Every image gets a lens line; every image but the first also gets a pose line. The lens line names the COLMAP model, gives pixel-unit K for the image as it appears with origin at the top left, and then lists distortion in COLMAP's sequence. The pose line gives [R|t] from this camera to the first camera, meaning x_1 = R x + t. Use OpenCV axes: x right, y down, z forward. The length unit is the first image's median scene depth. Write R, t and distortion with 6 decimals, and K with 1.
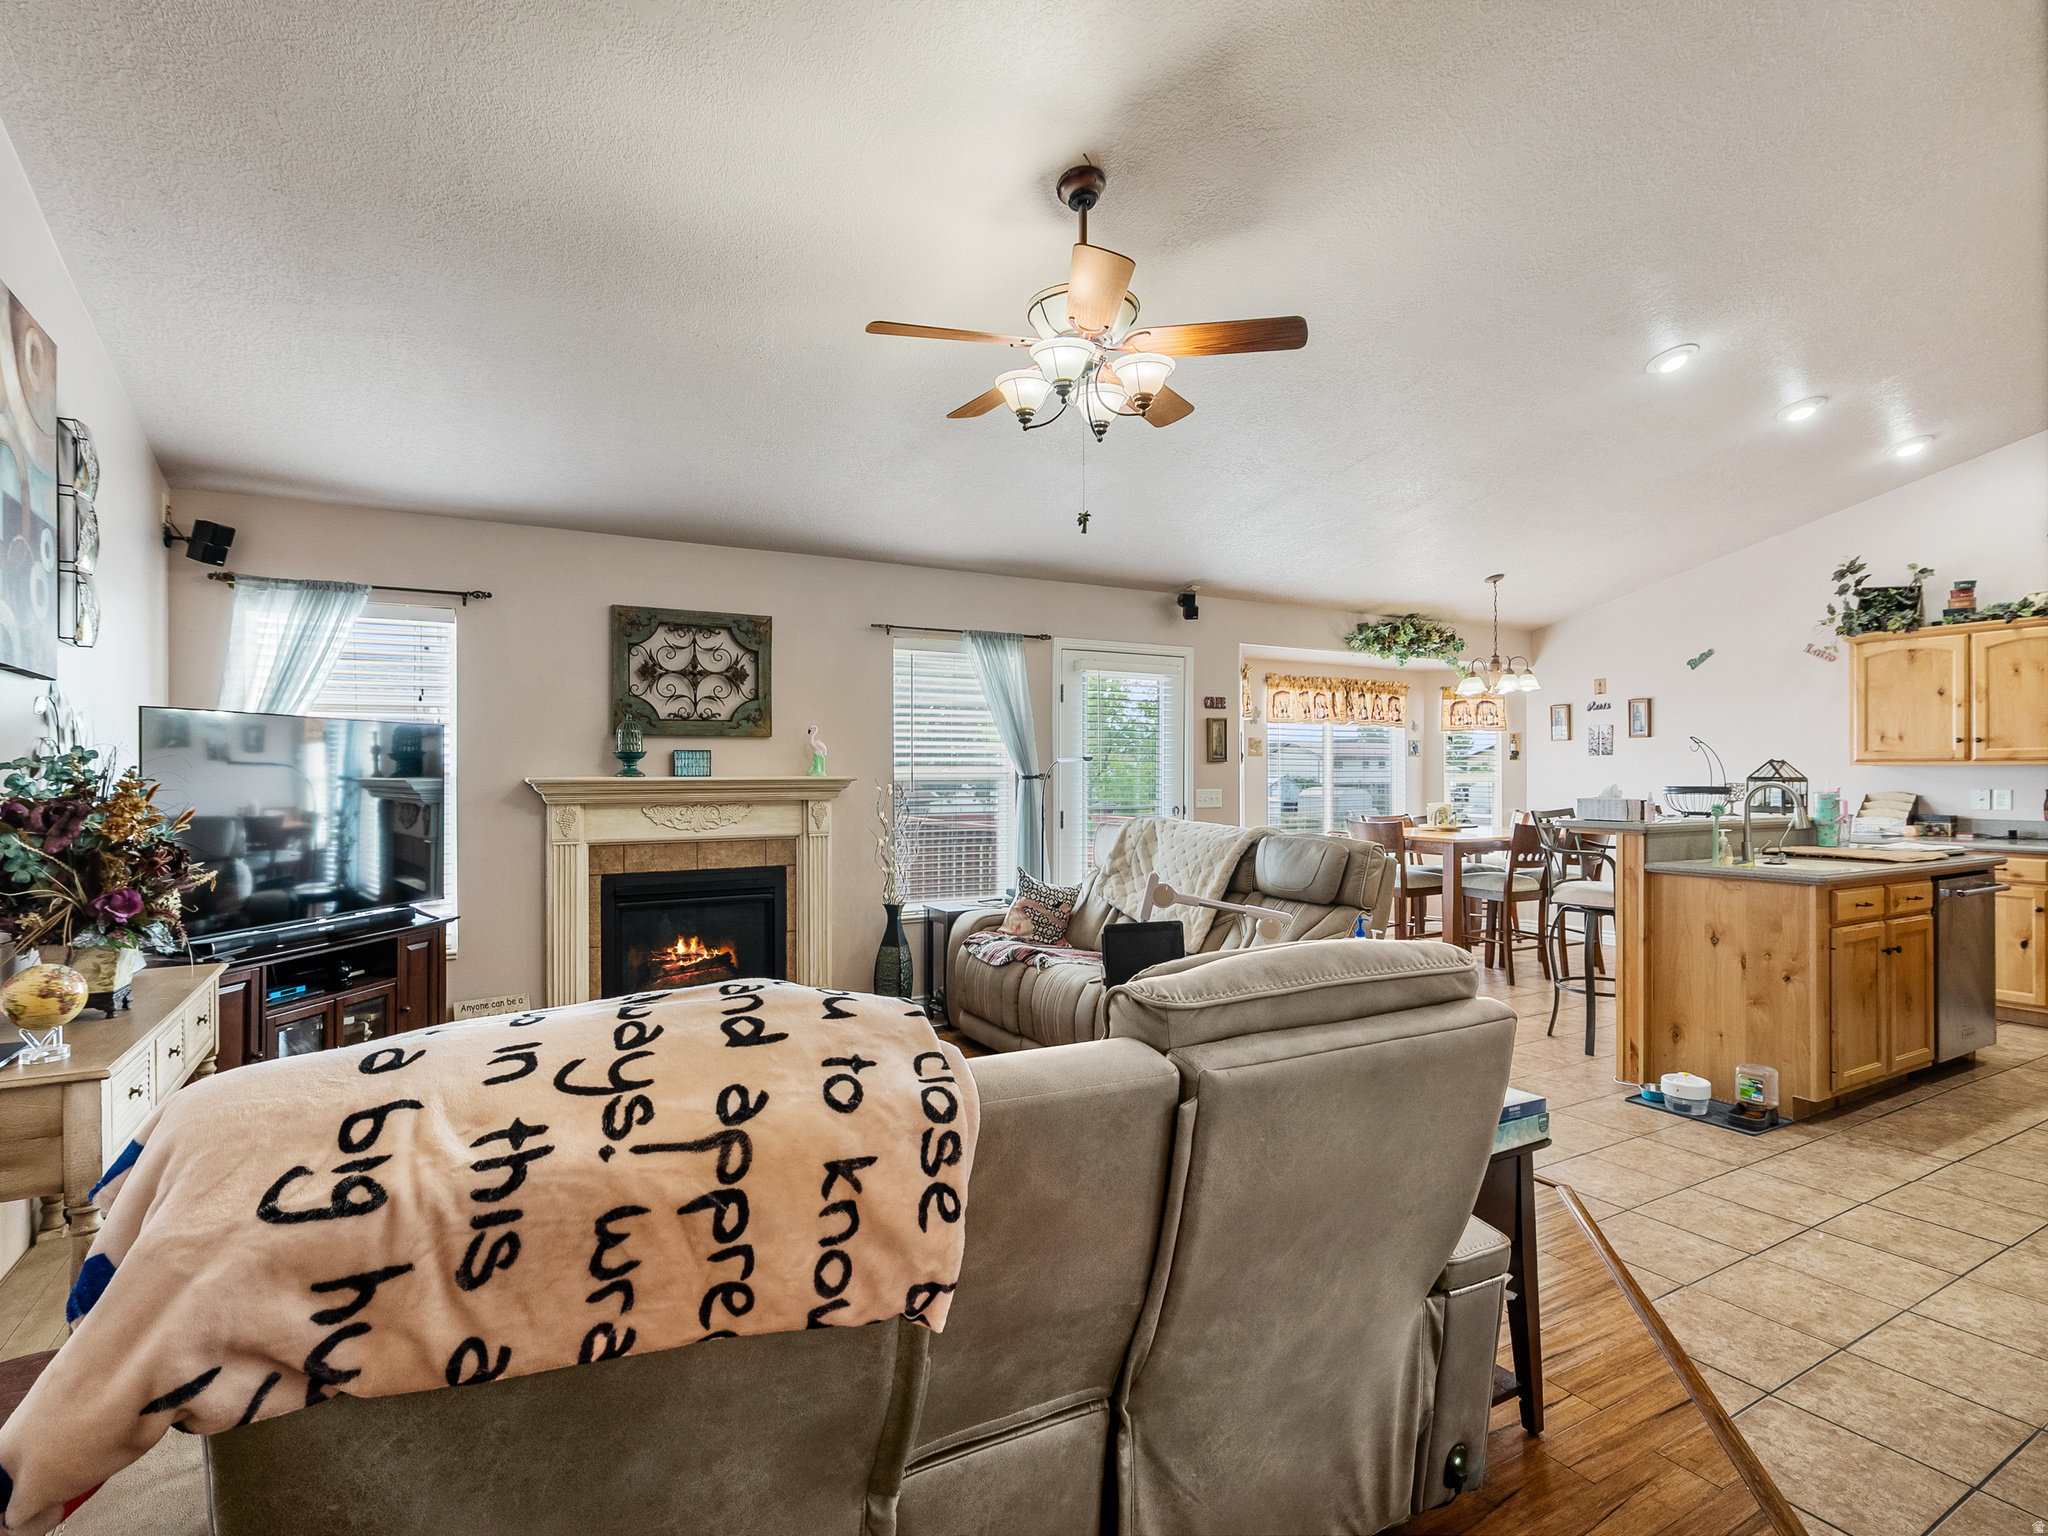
lens RADIAL K [[1036.7, 0, 1008.5], [0, 1036.7, 769.9], [0, 0, 1]] dist [-0.013403, 0.004379]
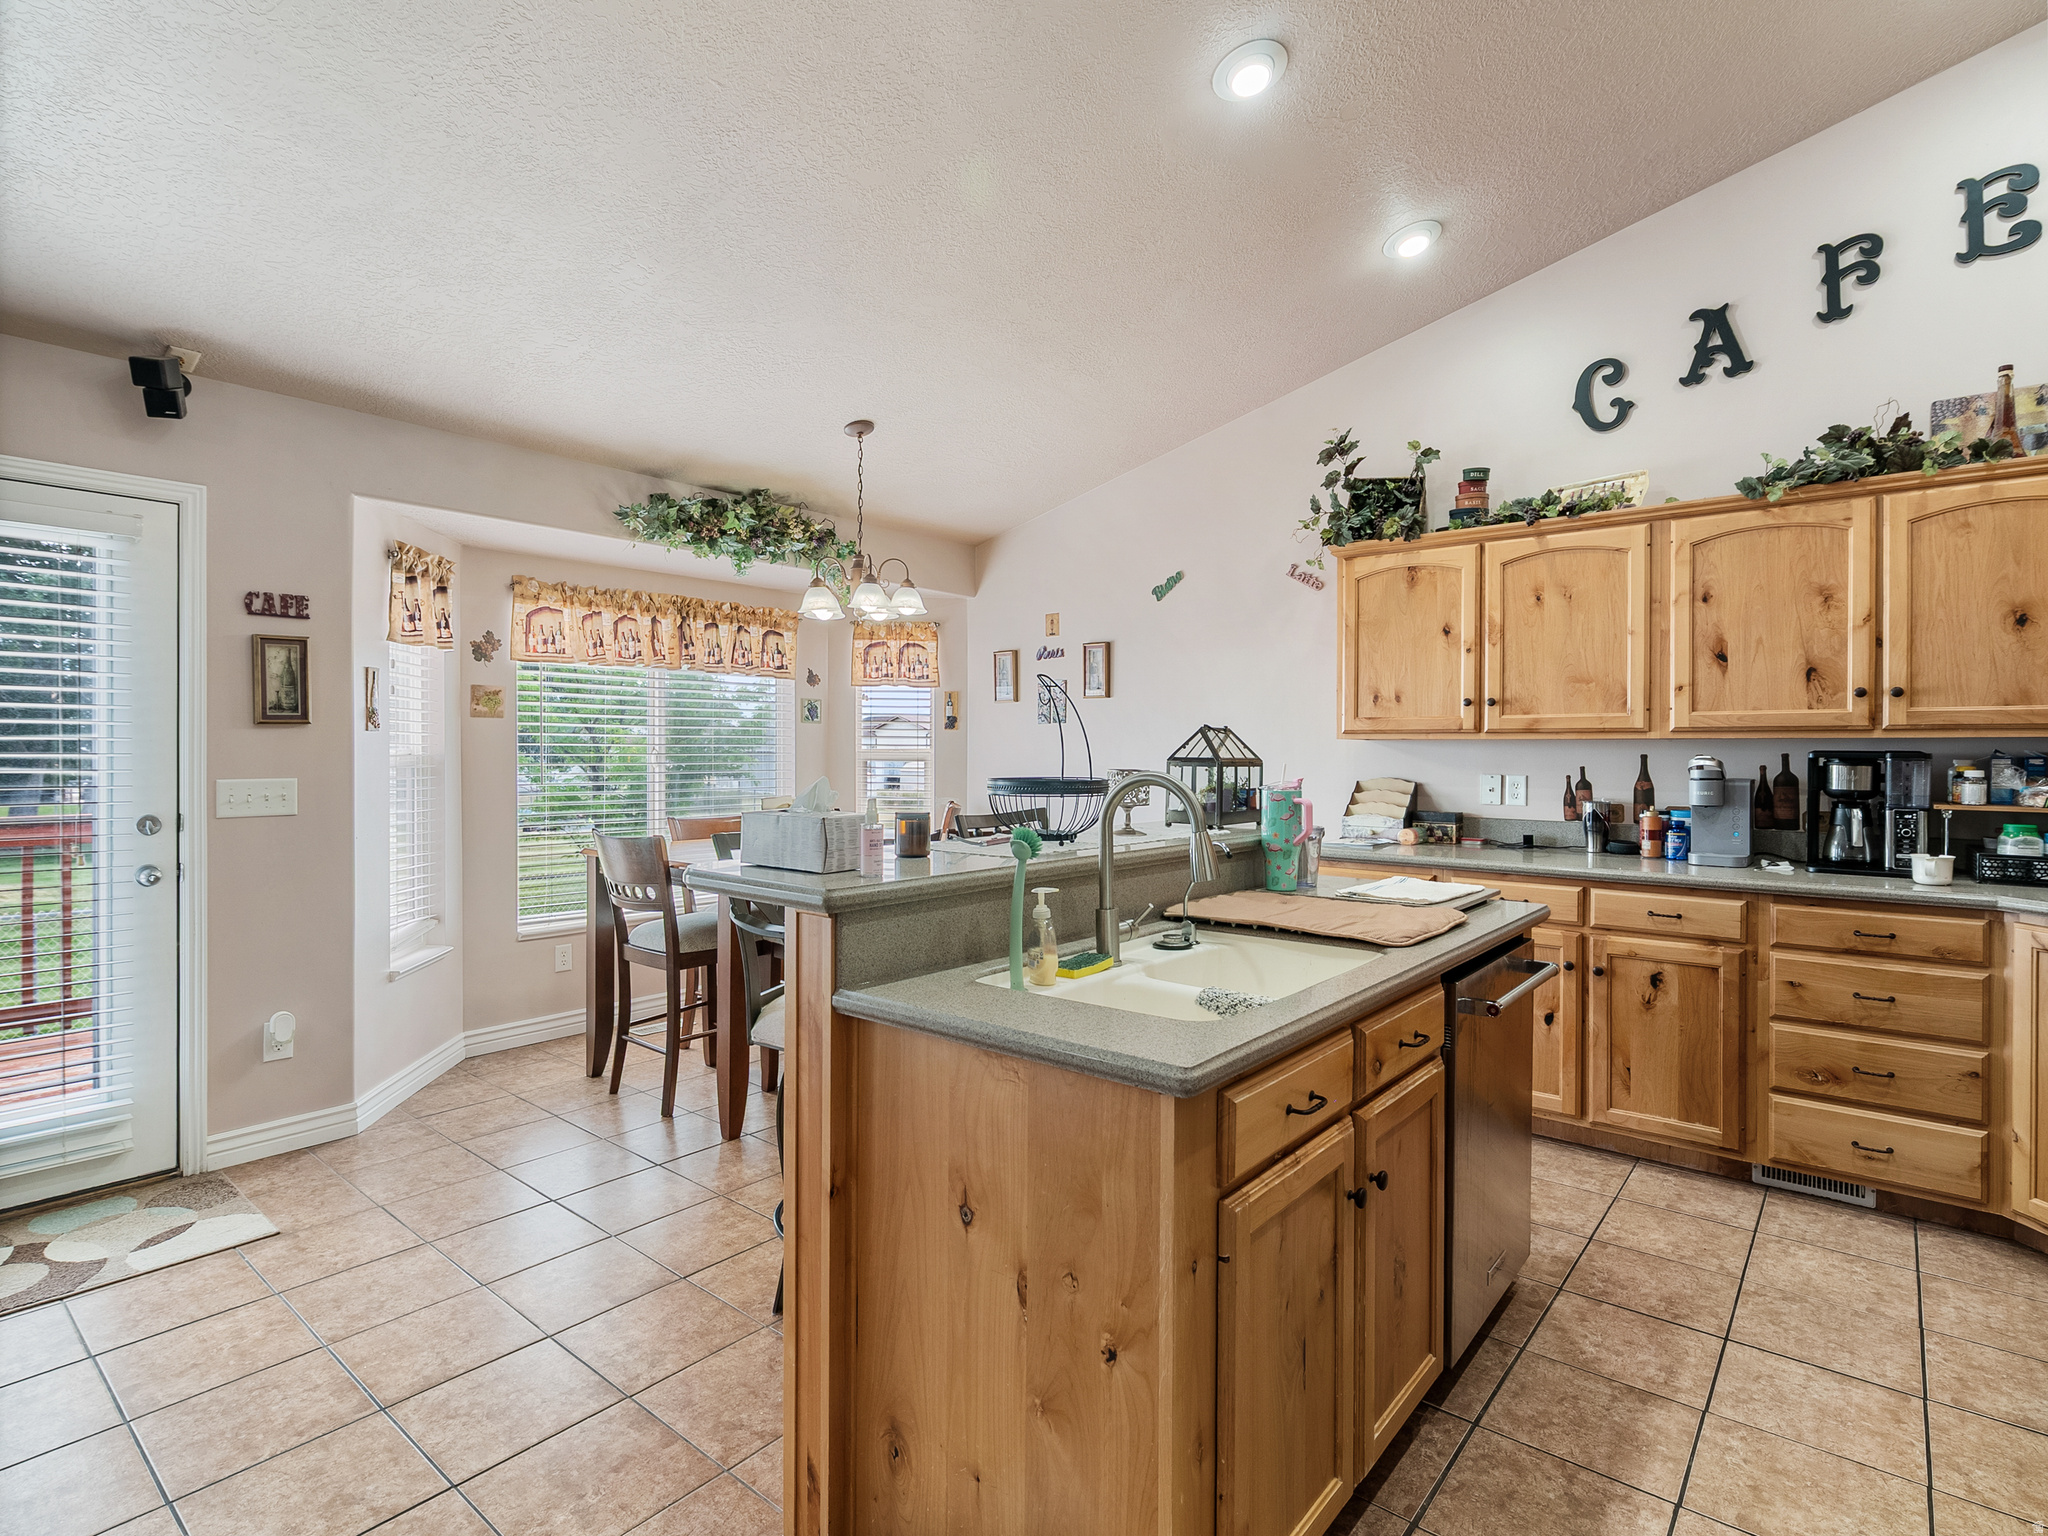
lens RADIAL K [[1036.7, 0, 1026.8], [0, 1036.7, 756.1], [0, 0, 1]] dist [-0.013403, 0.004379]
pose [[0.933732, 0.000699, 0.357972, 0.421150], [-0.005135, 0.999921, 0.011441, 0.000072], [-0.357936, -0.012521, 0.933662, 0.480163]]
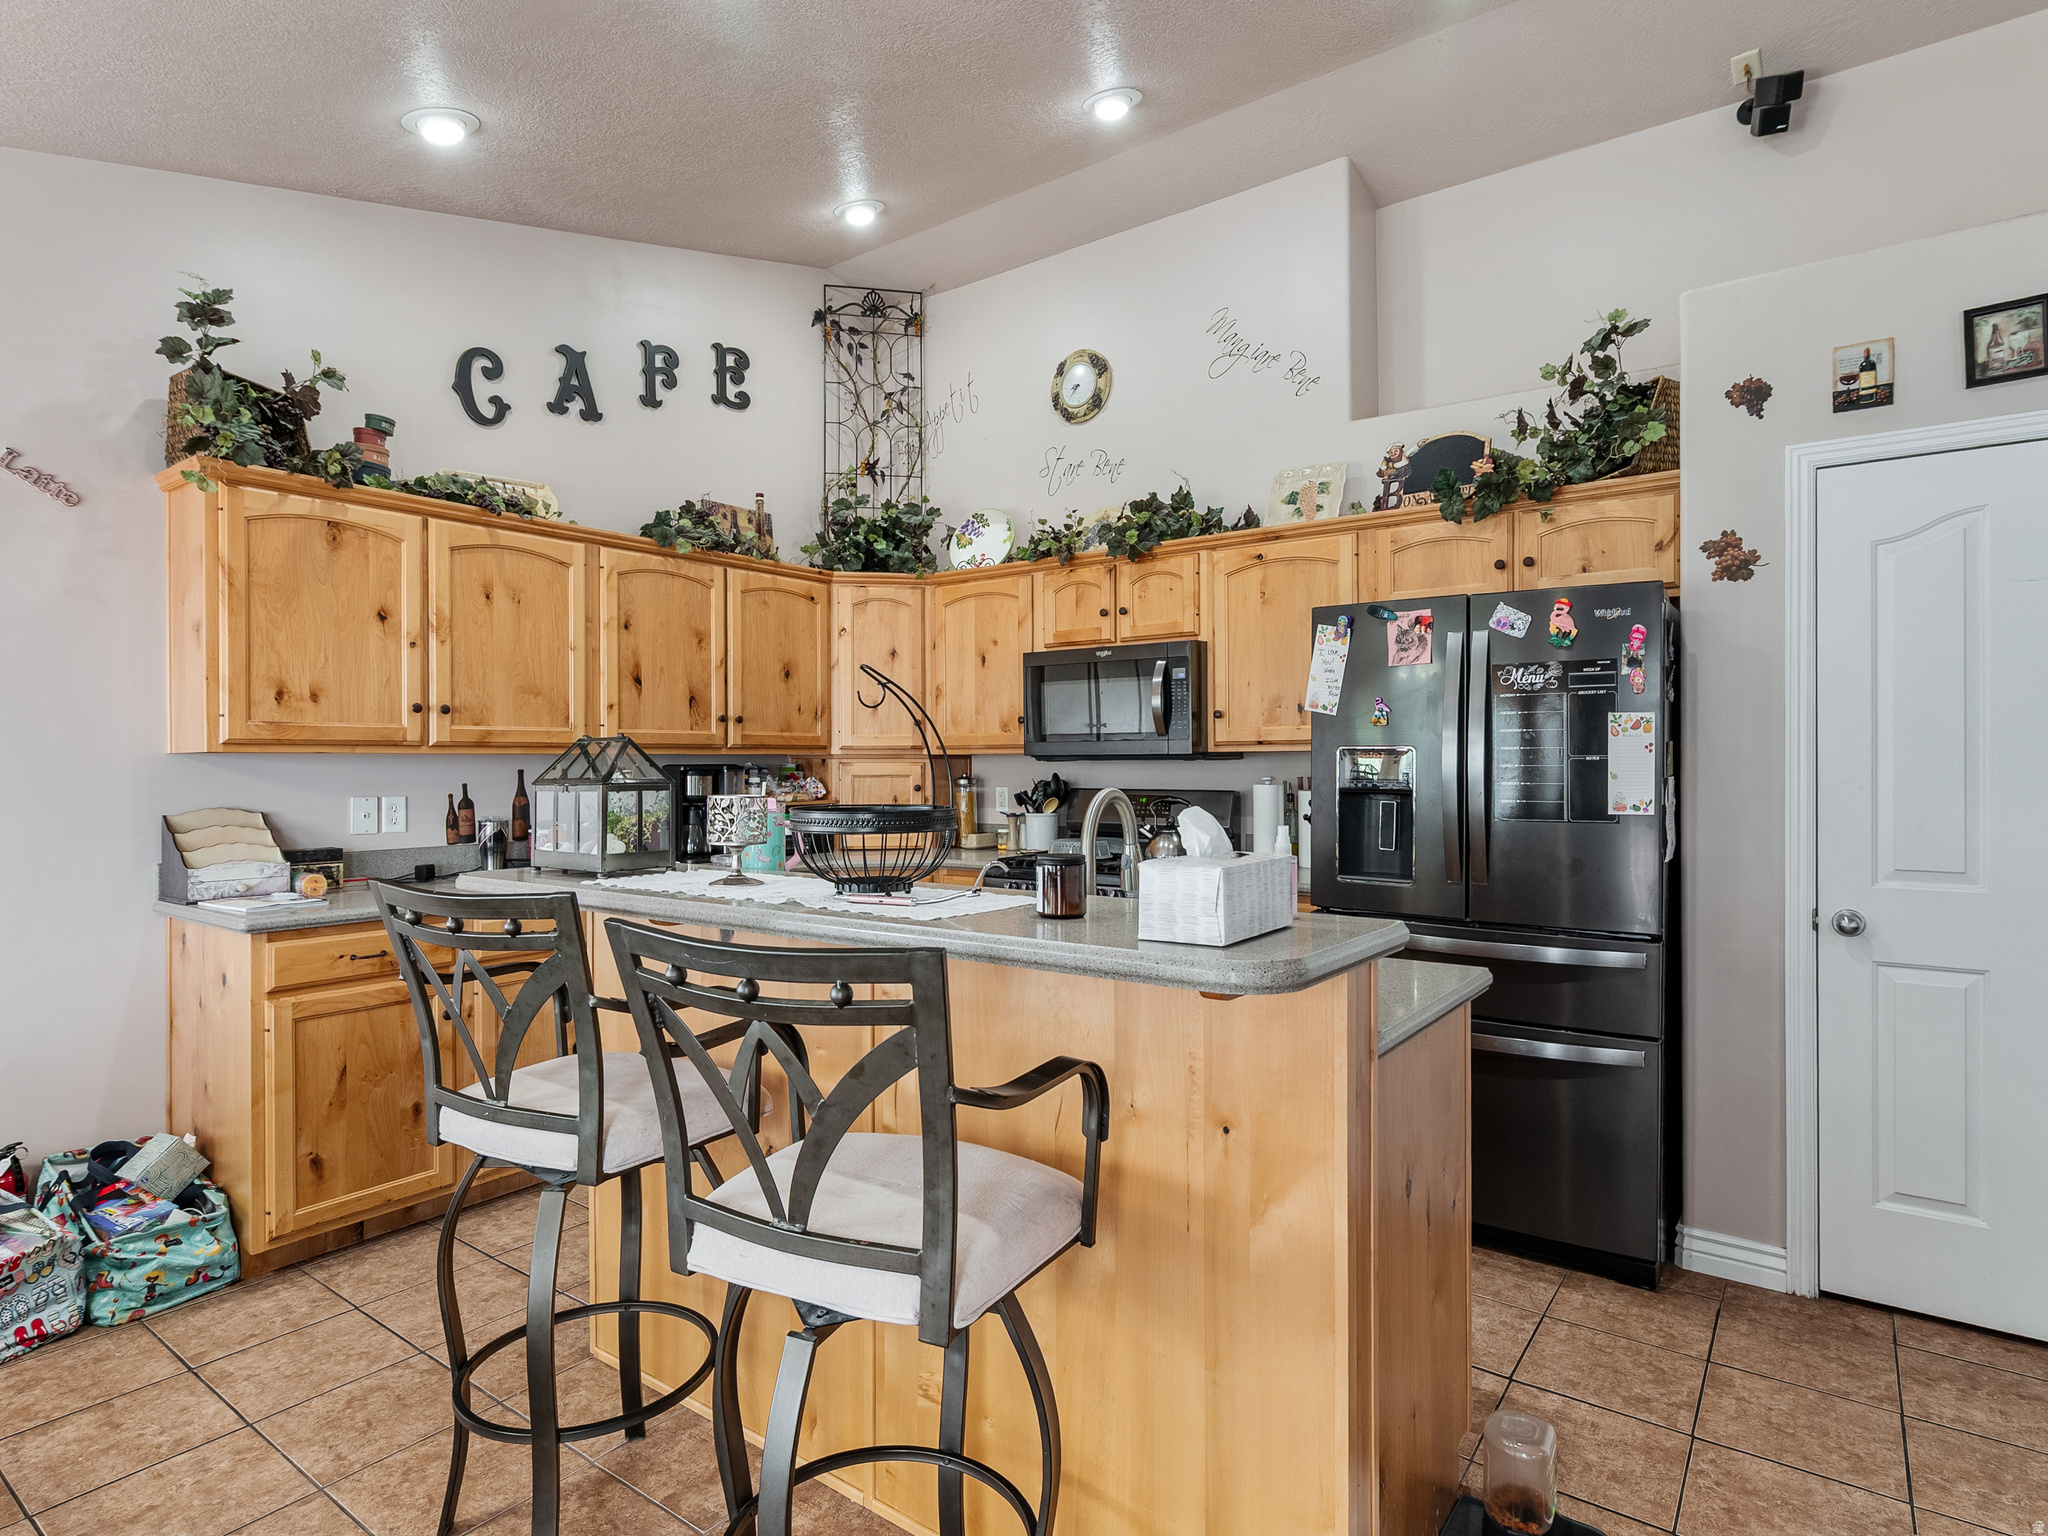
lens RADIAL K [[1099.9, 0, 1019.2], [0, 1099.9, 763.3], [0, 0, 1]] dist [0.005486, 0.000352]
pose [[-0.408715, 0.002362, 0.912659, 0.263330], [0.003211, 0.999994, -0.001150, 0.002347], [-0.912657, 0.002461, -0.408720, 0.958216]]
